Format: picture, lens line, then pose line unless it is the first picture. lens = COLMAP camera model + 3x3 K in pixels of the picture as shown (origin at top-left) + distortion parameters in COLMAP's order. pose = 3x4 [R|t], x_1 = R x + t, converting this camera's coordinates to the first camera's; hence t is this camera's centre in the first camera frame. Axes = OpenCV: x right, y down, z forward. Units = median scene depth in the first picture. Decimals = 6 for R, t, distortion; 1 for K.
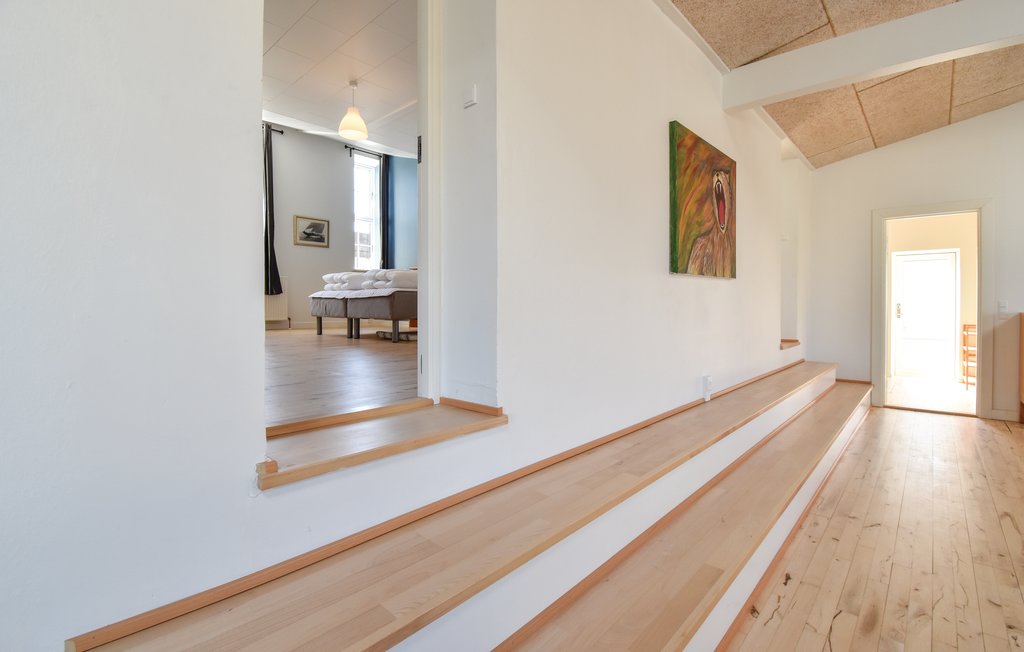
lens RADIAL K [[470.3, 0, 519.0], [0, 470.3, 311.2], [0, 0, 1]] dist [0.000414, -0.019809]
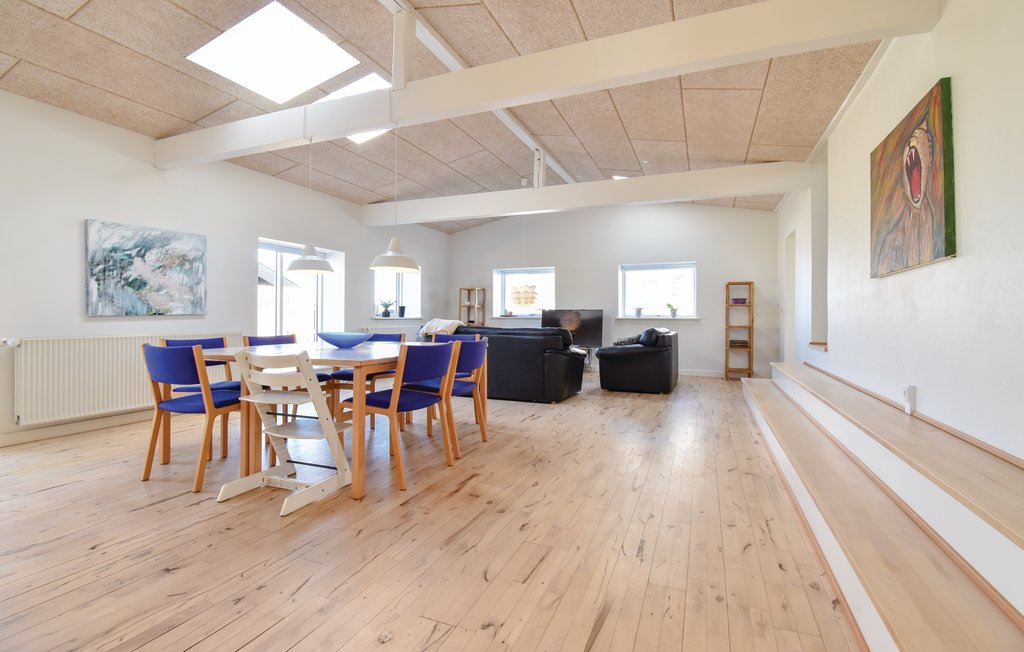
lens RADIAL K [[470.3, 0, 519.0], [0, 470.3, 311.2], [0, 0, 1]] dist [0.000414, -0.019809]
pose [[-0.938152, -0.010250, -0.346071, 0.864532], [-0.008600, 0.999943, -0.006304, 0.009345], [0.346116, -0.002938, -0.938187, 0.982058]]
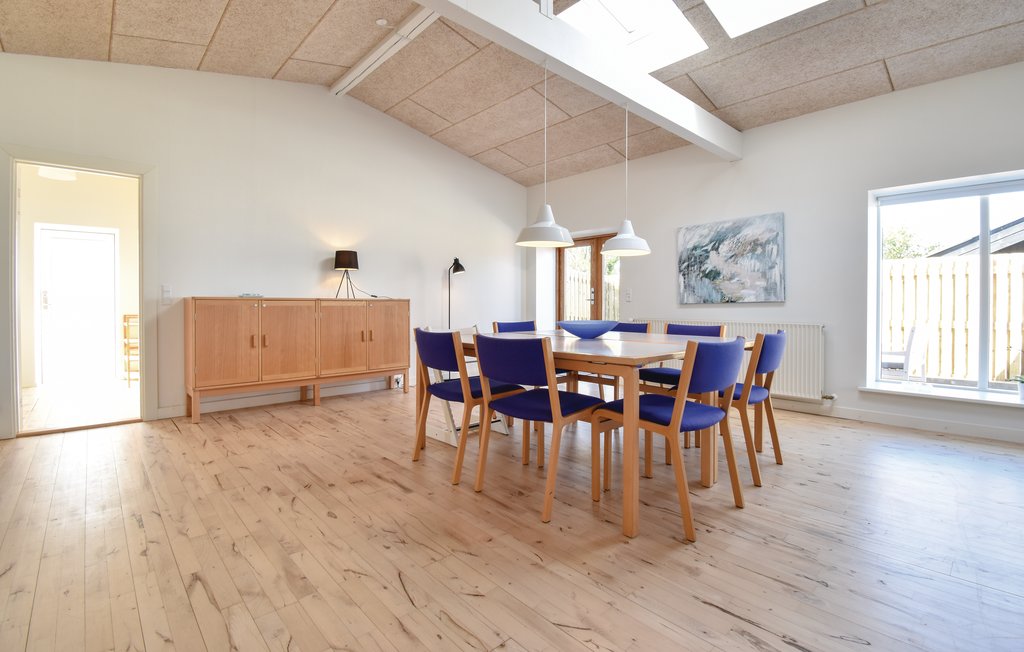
lens RADIAL K [[470.3, 0, 519.0], [0, 470.3, 311.2], [0, 0, 1]] dist [0.000414, -0.019809]
pose [[0.103202, -0.016775, 0.994519, 0.227107], [0.004217, 0.999856, 0.016427, 0.016887], [-0.994651, 0.002498, 0.103258, 0.230619]]
